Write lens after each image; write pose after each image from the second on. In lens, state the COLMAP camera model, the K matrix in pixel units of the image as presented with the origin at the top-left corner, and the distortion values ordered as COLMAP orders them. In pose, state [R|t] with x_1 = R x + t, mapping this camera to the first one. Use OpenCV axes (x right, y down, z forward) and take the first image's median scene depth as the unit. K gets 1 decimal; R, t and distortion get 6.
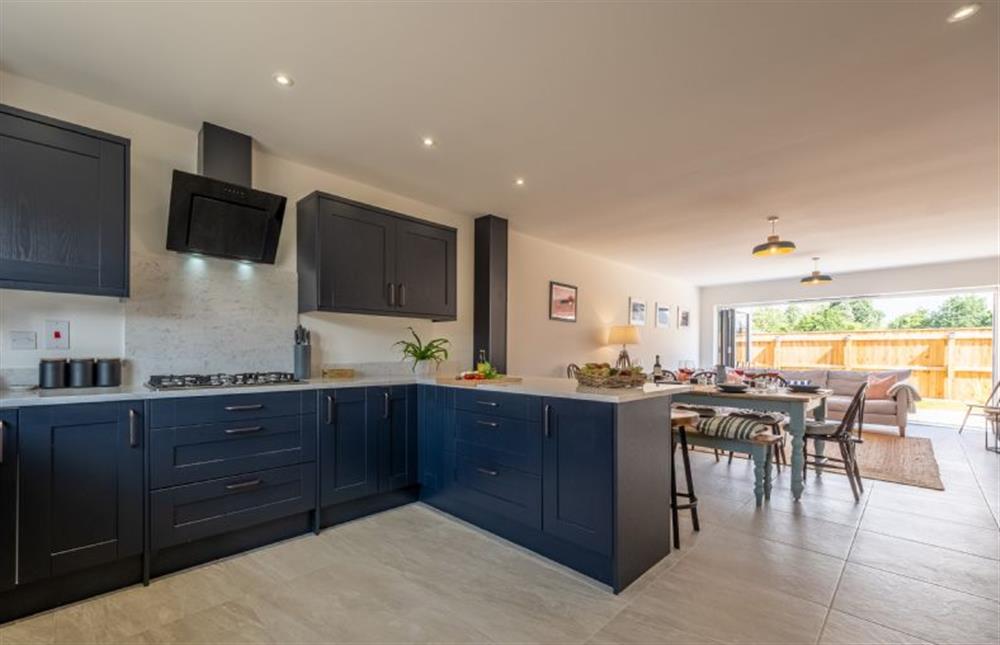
lens RADIAL K [[423.0, 0, 471.2], [0, 423.0, 354.3], [0, 0, 1]] dist [0.000788, 0.000502]
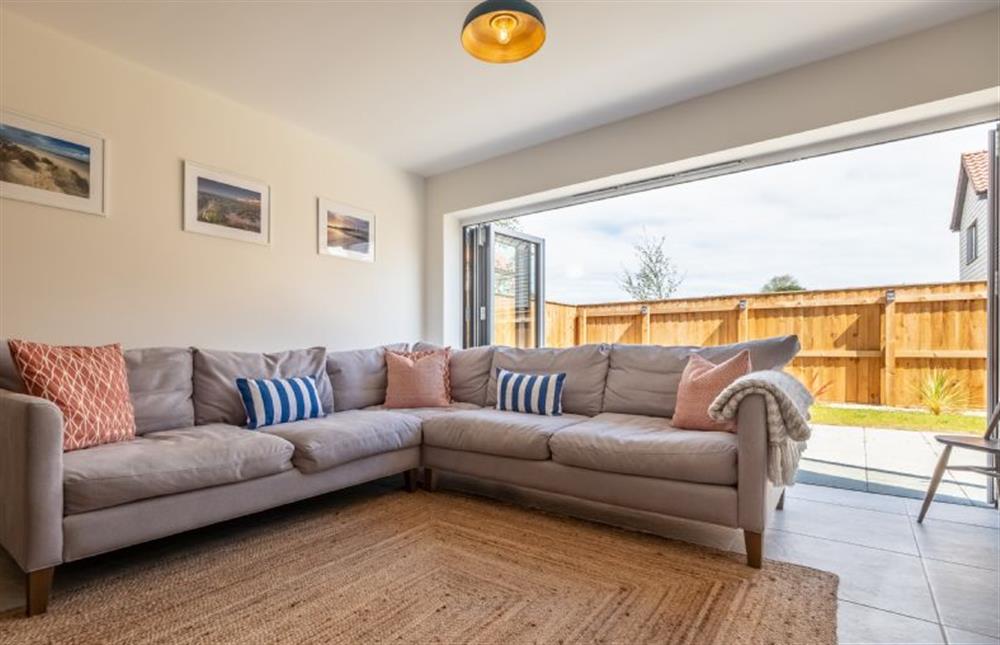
lens RADIAL K [[496.5, 0, 474.8], [0, 496.5, 350.3], [0, 0, 1]] dist [0.001788, -0.000995]
pose [[0.987808, -0.003683, 0.155635, 1.628187], [0.004525, 0.999977, -0.005059, 0.108302], [-0.155612, 0.005702, 0.987802, 1.457592]]
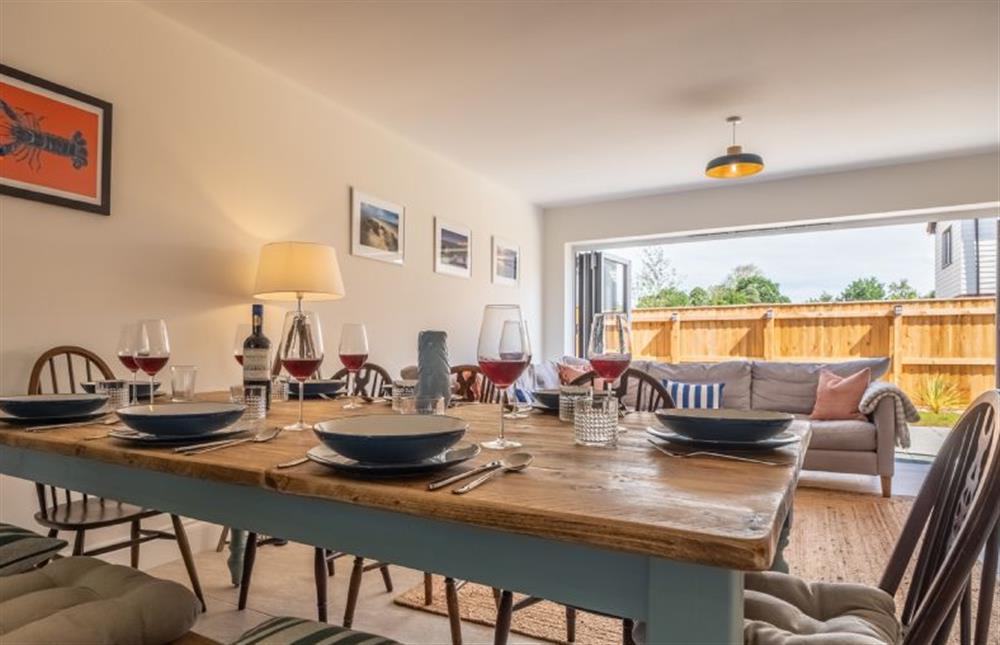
lens RADIAL K [[612.1, 0, 471.9], [0, 612.1, 351.7], [0, 0, 1]] dist [-0.000201, -0.004534]
pose [[0.956583, -0.005797, 0.291402, 0.758980], [0.005855, 0.999983, 0.000671, 0.055353], [-0.291400, 0.001064, 0.956601, 0.980742]]
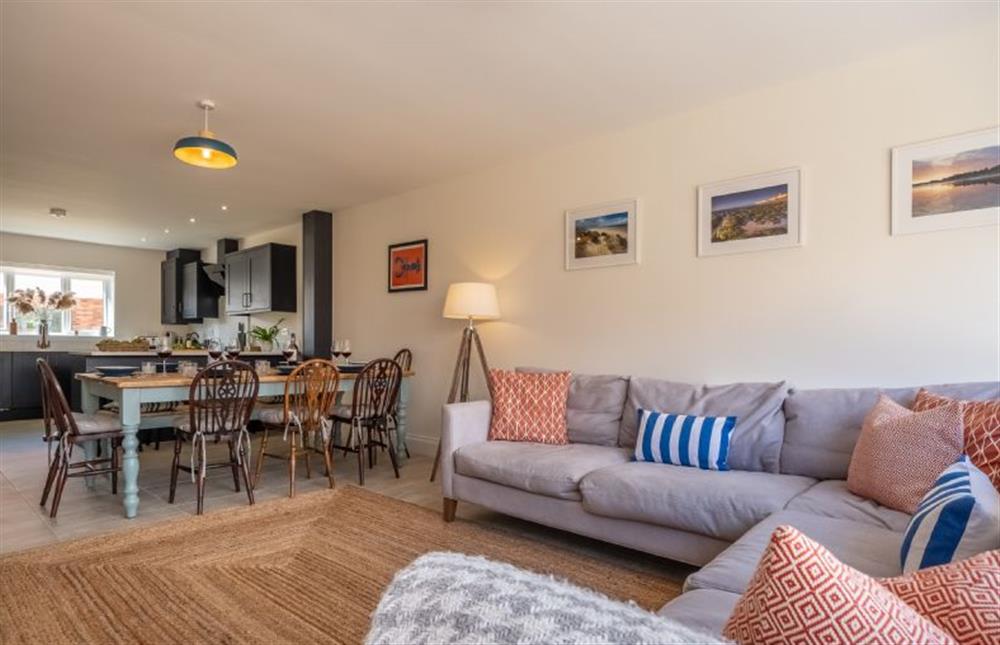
lens RADIAL K [[558.8, 0, 471.0], [0, 558.8, 355.0], [0, 0, 1]] dist [0.007506, -0.001776]
pose [[0.045238, 0.008079, -0.998944, 2.386071], [-0.014573, 0.999866, 0.007427, 0.048906], [0.998870, 0.014222, 0.045350, 2.093200]]
